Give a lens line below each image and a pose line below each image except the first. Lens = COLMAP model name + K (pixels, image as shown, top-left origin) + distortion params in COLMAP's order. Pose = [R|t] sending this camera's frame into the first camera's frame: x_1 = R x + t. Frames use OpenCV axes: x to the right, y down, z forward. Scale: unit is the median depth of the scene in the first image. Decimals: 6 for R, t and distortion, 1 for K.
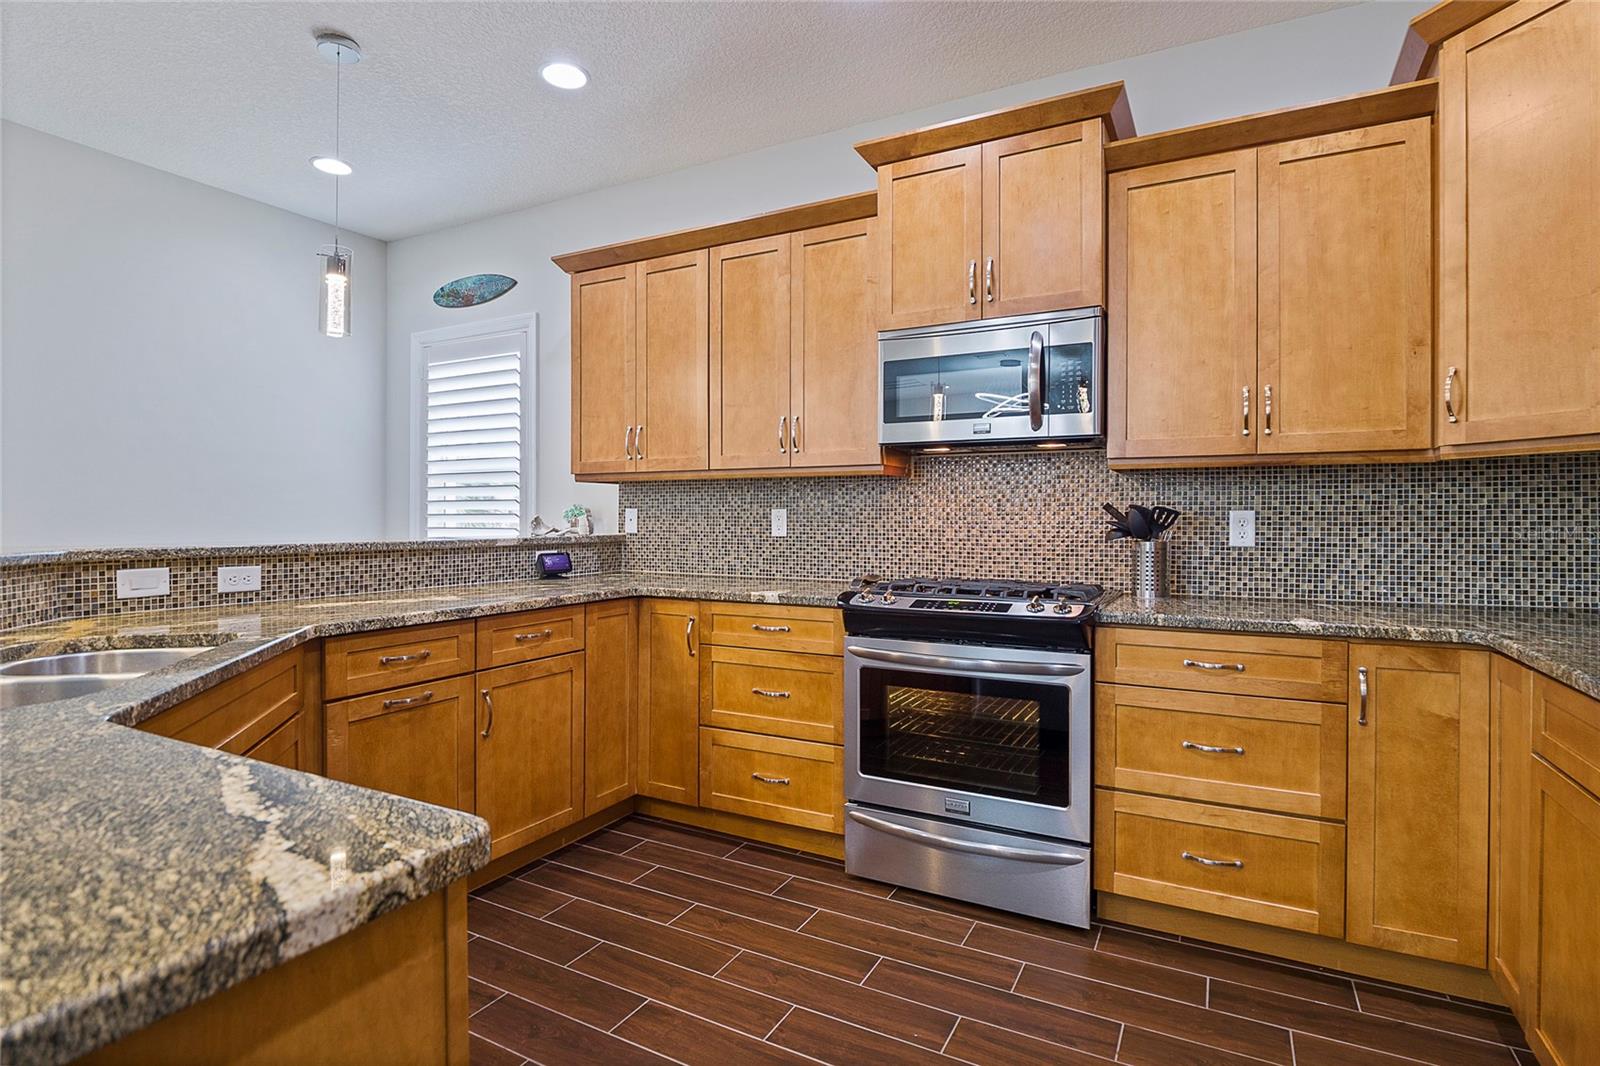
lens RADIAL K [[785.5, 0, 804.6], [0, 785.5, 526.2], [0, 0, 1]] dist [-0.008089, -0.004872]
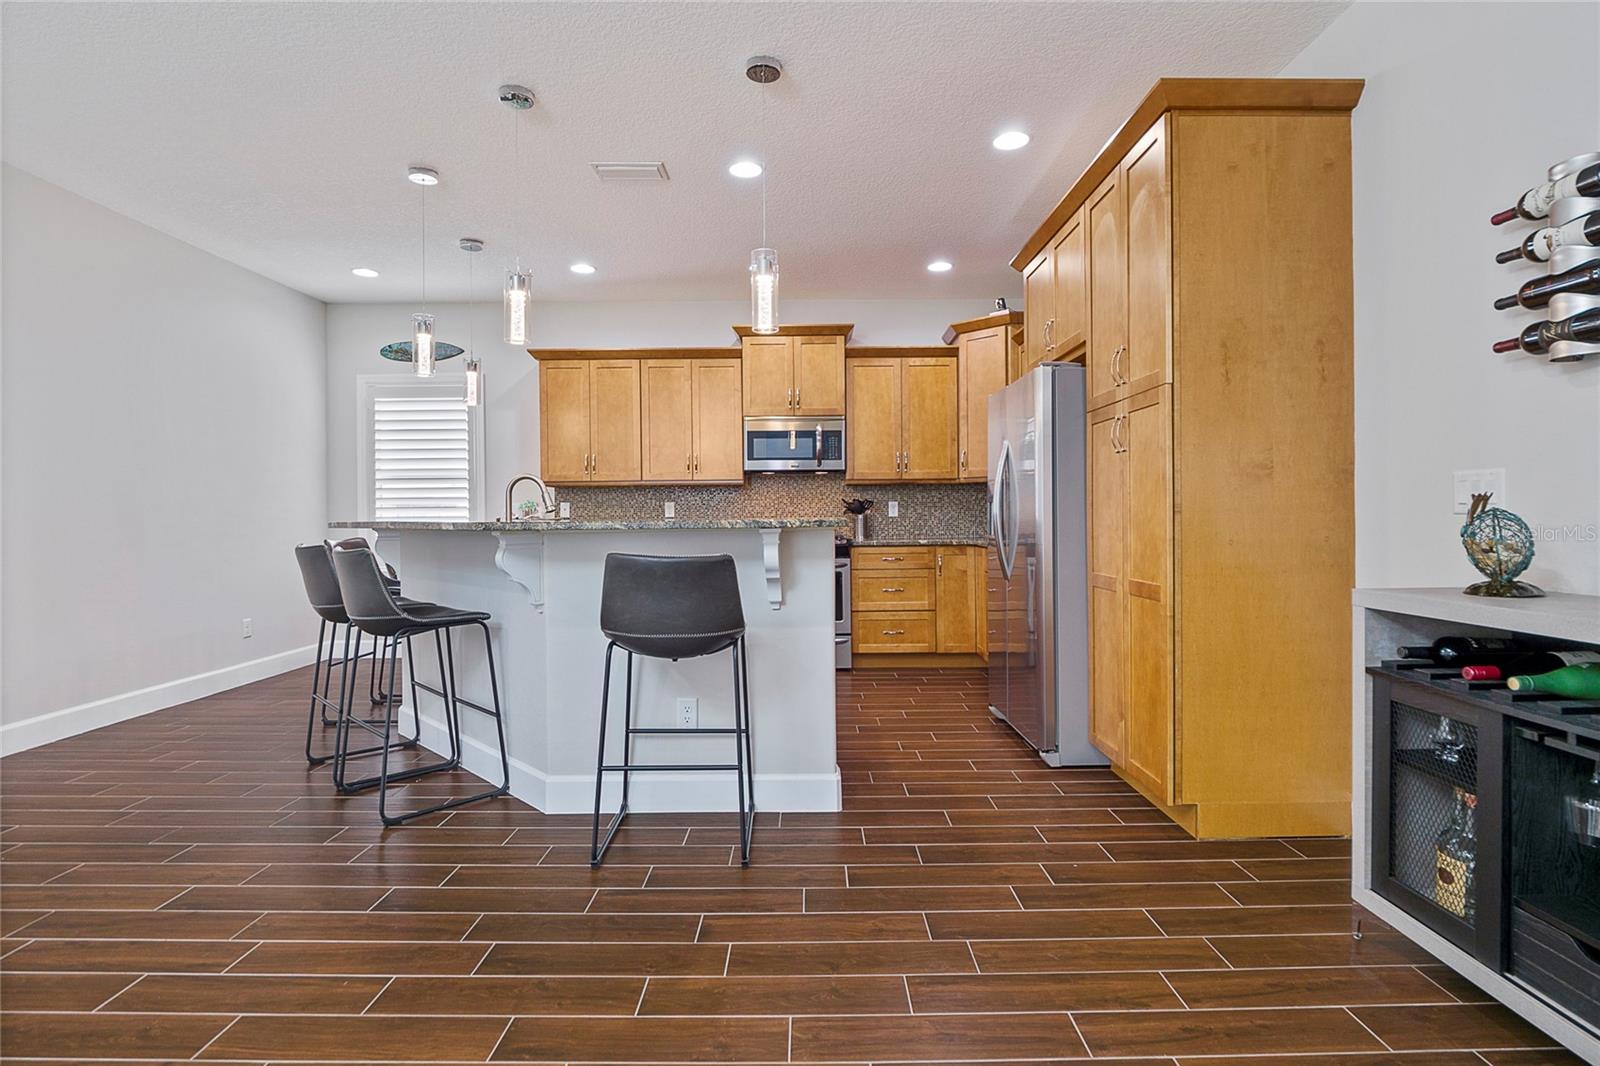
lens RADIAL K [[785.5, 0, 796.2], [0, 785.5, 530.6], [0, 0, 1]] dist [-0.008089, -0.004872]
pose [[0.888212, -0.019851, 0.459005, -0.838992], [0.016093, 0.999797, 0.012098, 0.036360], [-0.459152, -0.003358, 0.888351, -1.030267]]
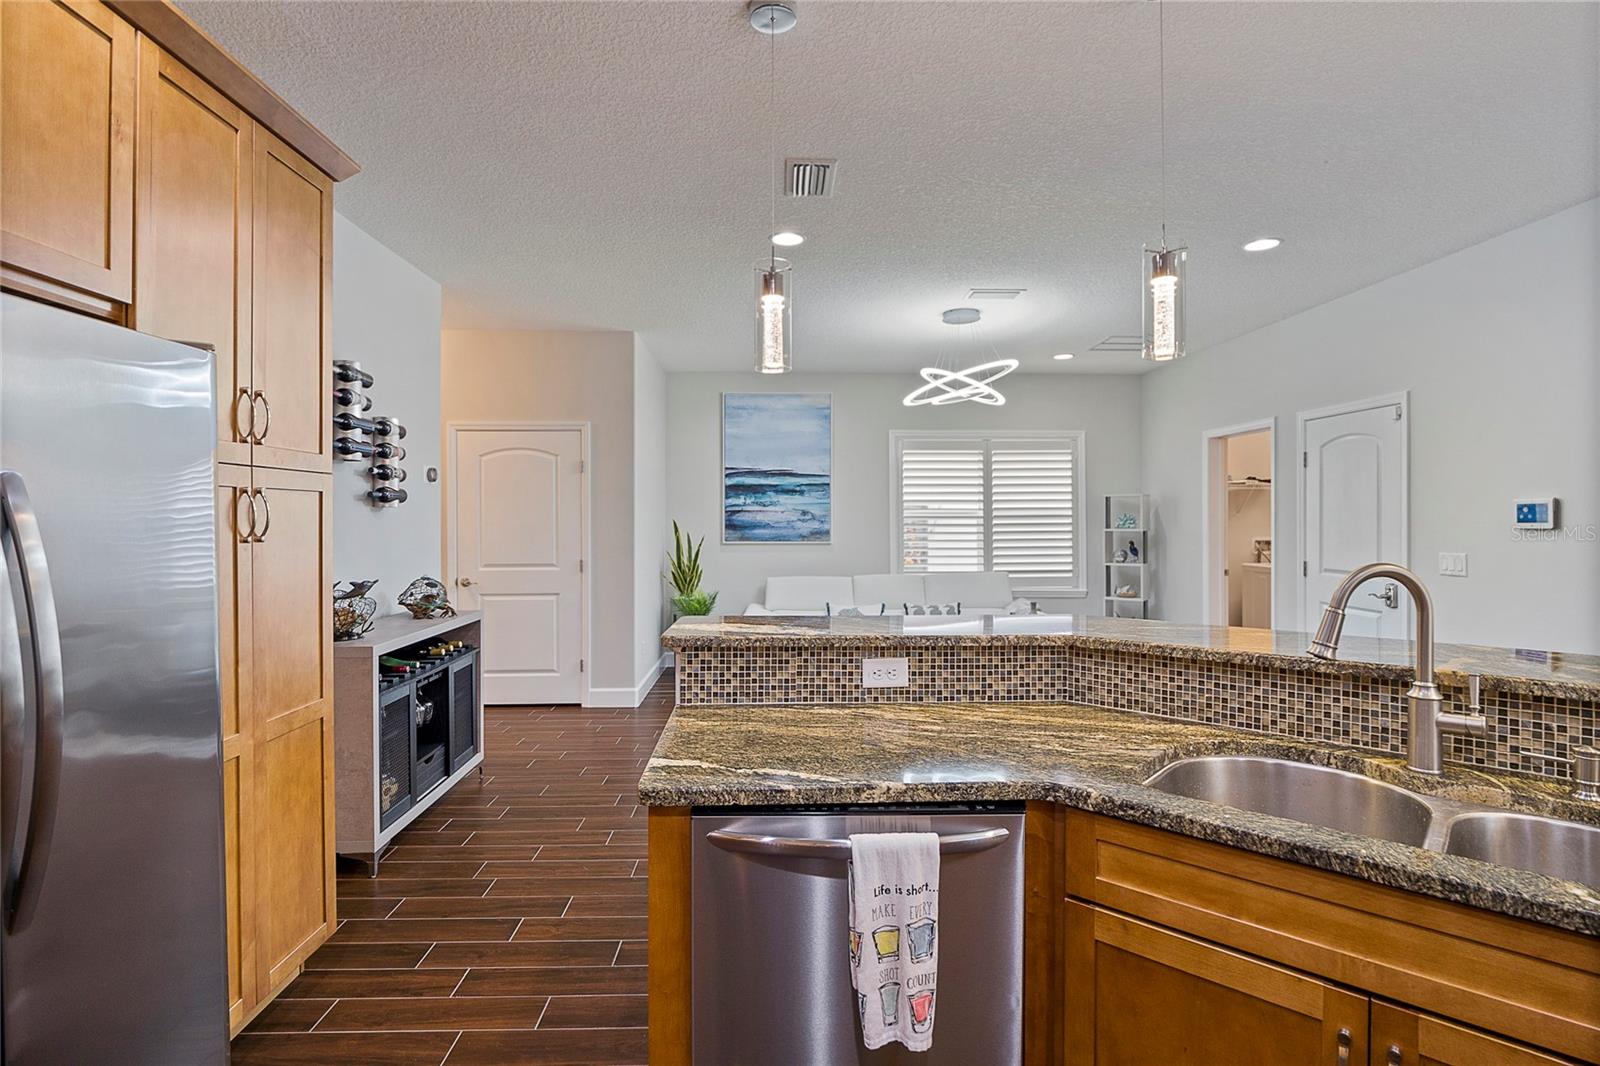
lens RADIAL K [[785.5, 0, 804.7], [0, 785.5, 517.7], [0, 0, 1]] dist [-0.008089, -0.004872]
pose [[-0.865167, -0.003903, -0.501469, 0.072344], [-0.007912, 0.999951, 0.005868, -0.094449], [0.501422, 0.009044, -0.865156, 0.808635]]
